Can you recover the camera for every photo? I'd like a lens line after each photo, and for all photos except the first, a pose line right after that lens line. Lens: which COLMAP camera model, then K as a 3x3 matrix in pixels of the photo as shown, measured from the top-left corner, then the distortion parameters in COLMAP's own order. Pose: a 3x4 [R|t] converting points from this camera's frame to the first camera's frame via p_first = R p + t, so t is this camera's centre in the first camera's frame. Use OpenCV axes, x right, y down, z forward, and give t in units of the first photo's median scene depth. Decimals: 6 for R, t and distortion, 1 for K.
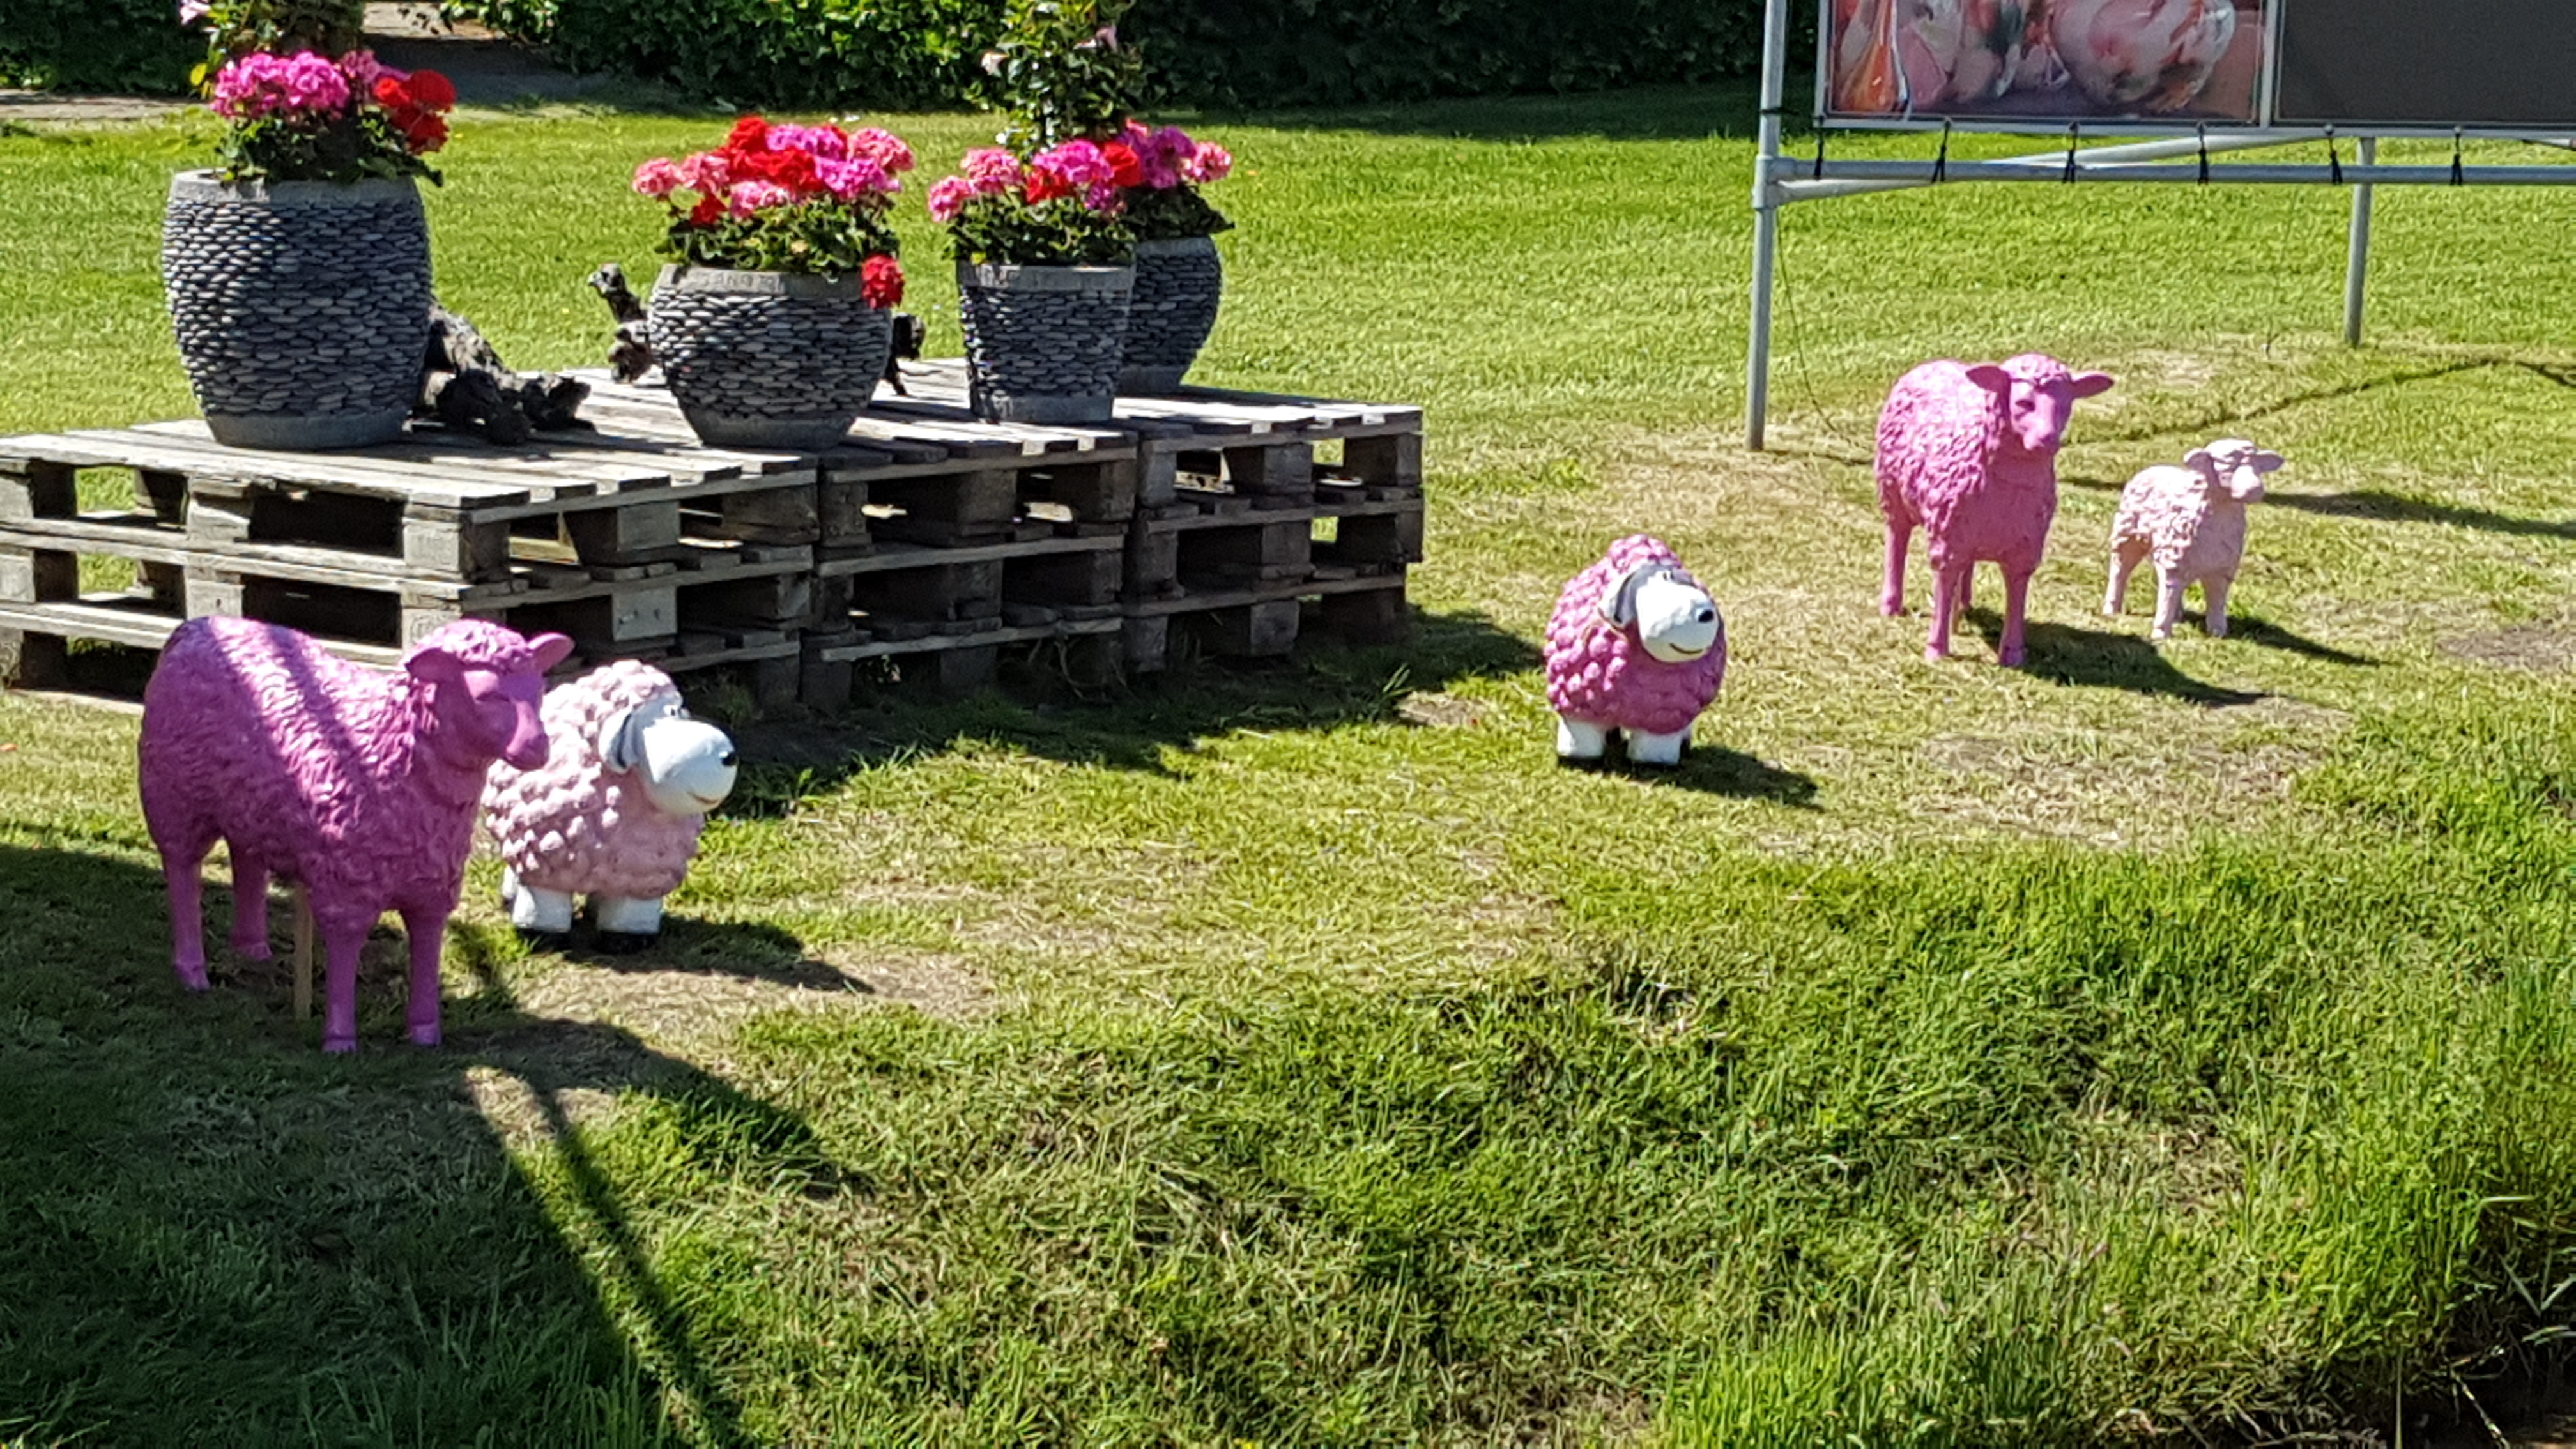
lens RADIAL K [[7114.8, 0, 1288.0], [0, 7114.8, 724.5], [0, 0, 1]] dist [0.483592, -0.311067]
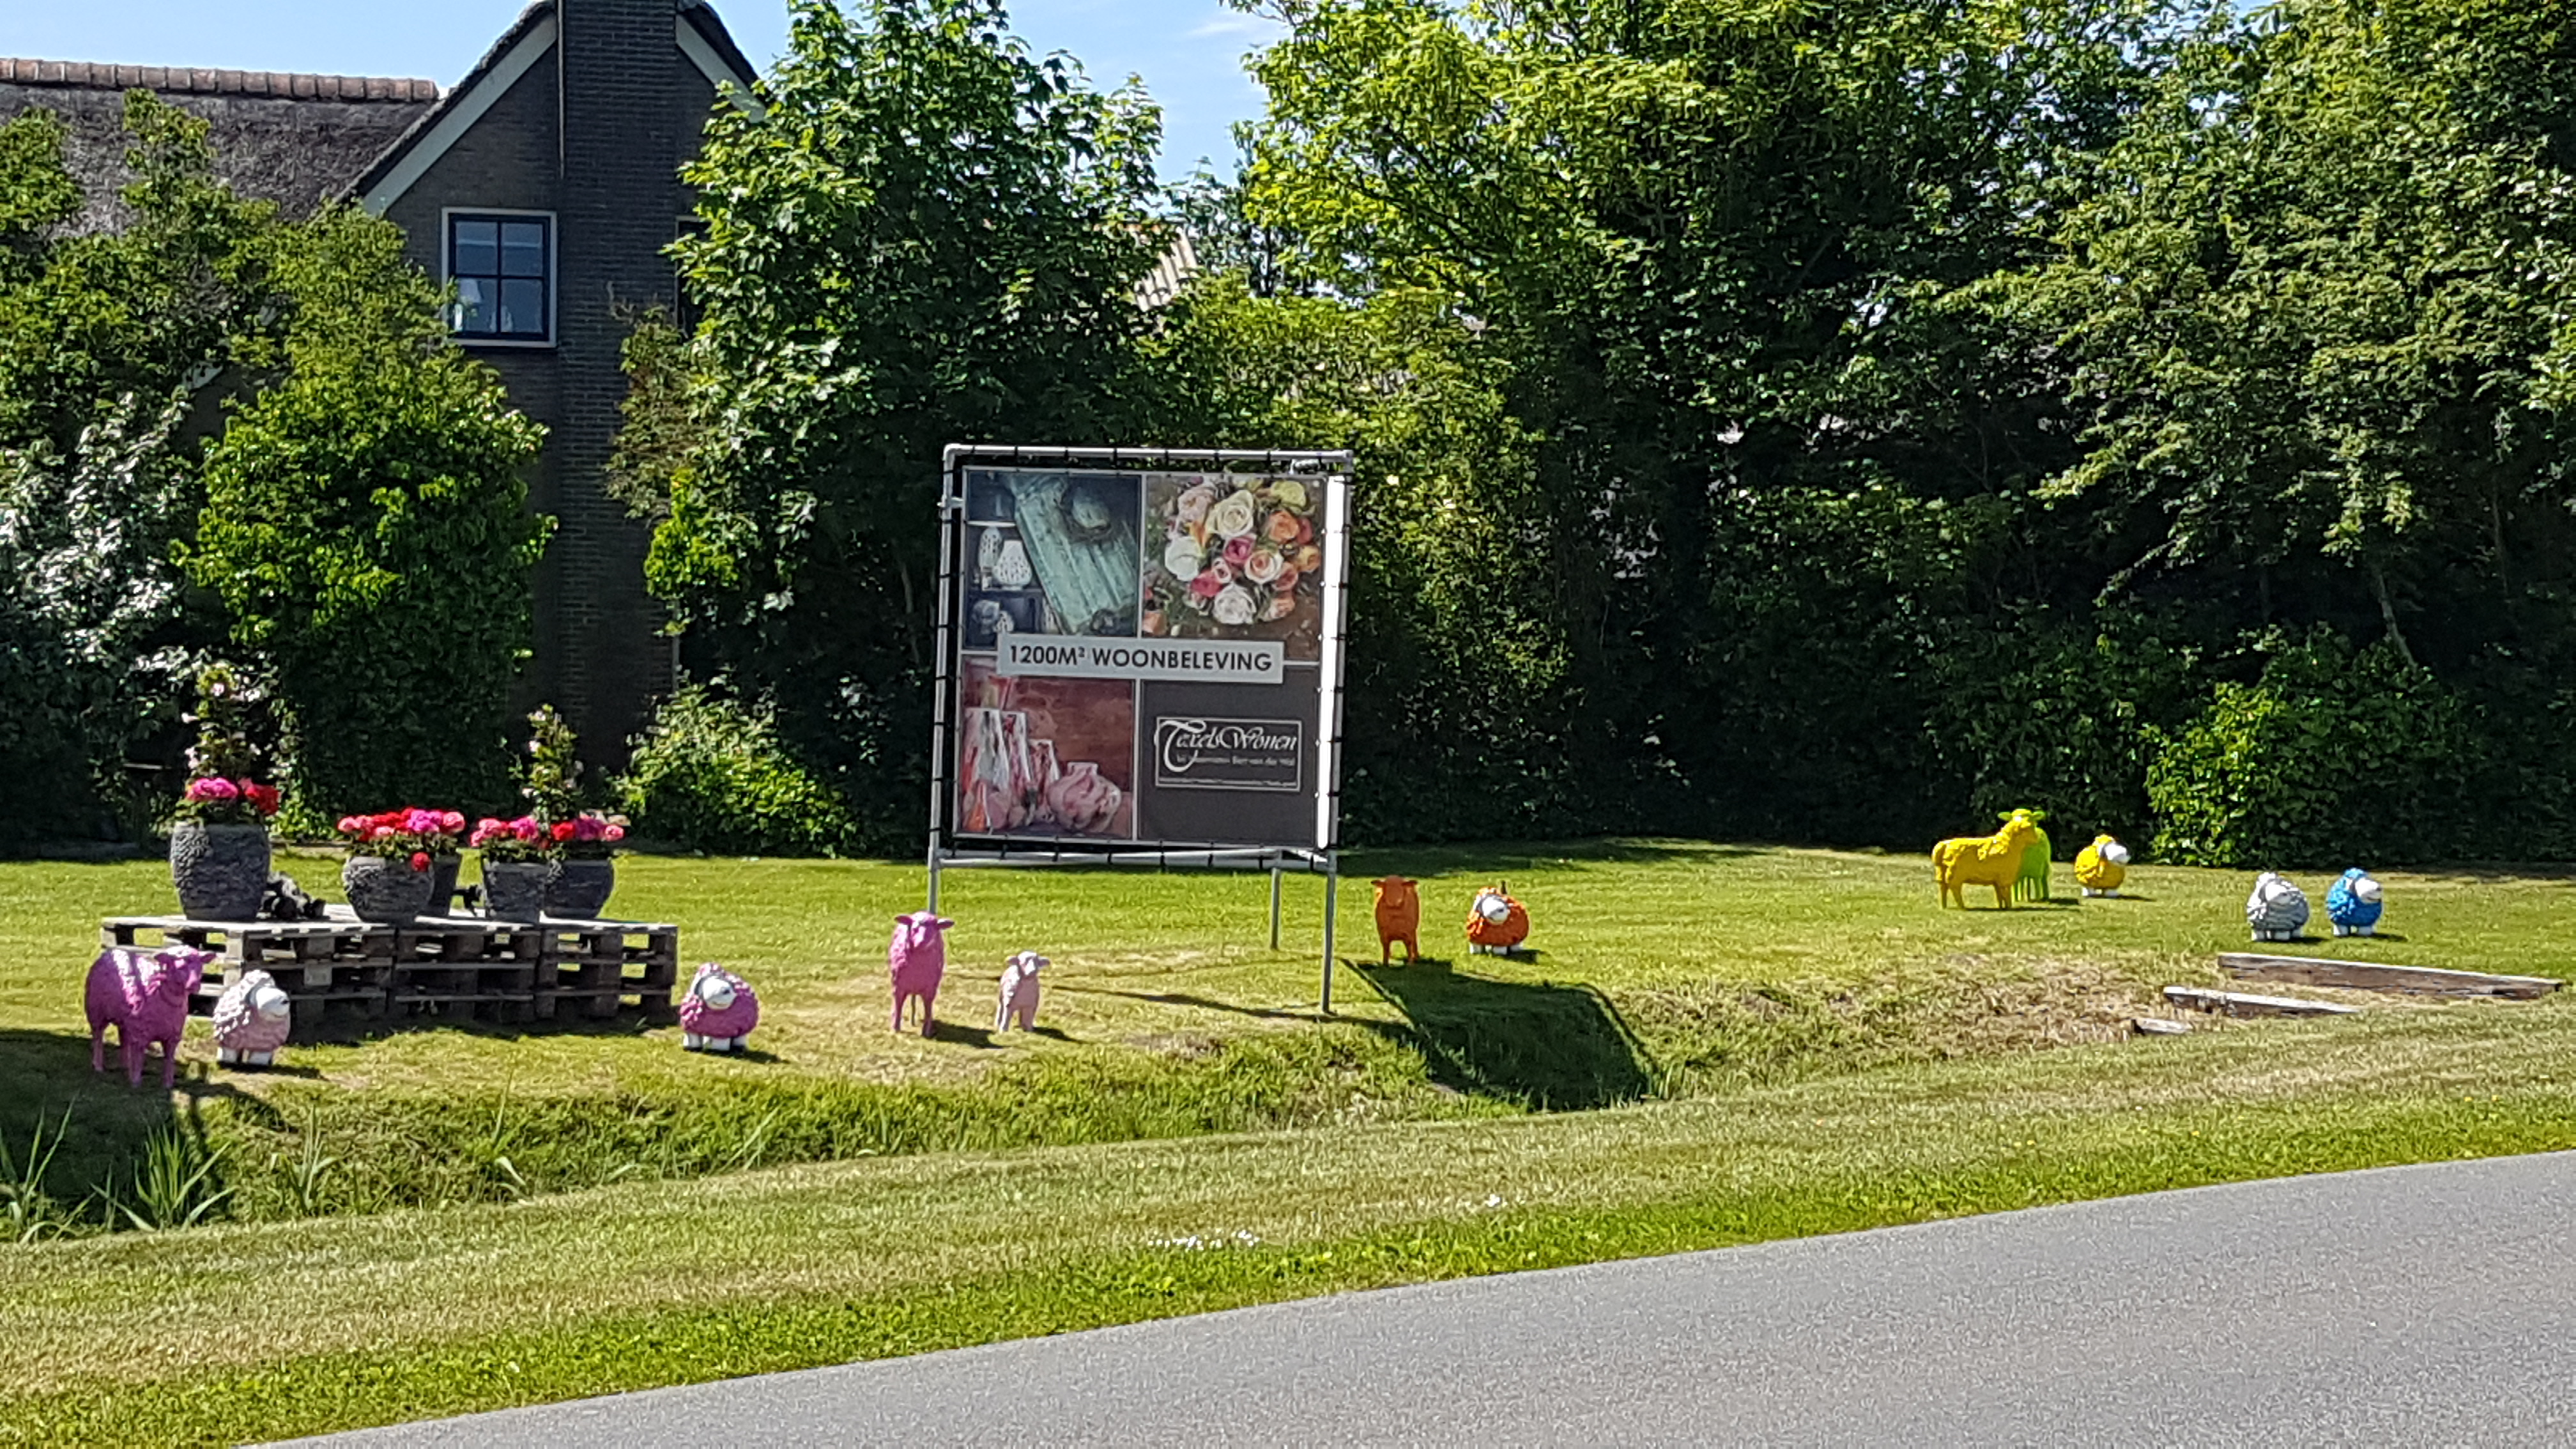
lens RADIAL K [[7114.8, 0, 1288.0], [0, 7114.8, 724.5], [0, 0, 1]] dist [0.483592, -0.311067]
pose [[0.987096, 0.013357, -0.159573, 0.706373], [-0.034205, 0.991103, -0.128624, 0.227201], [0.156435, 0.132423, 0.978771, -1.643139]]
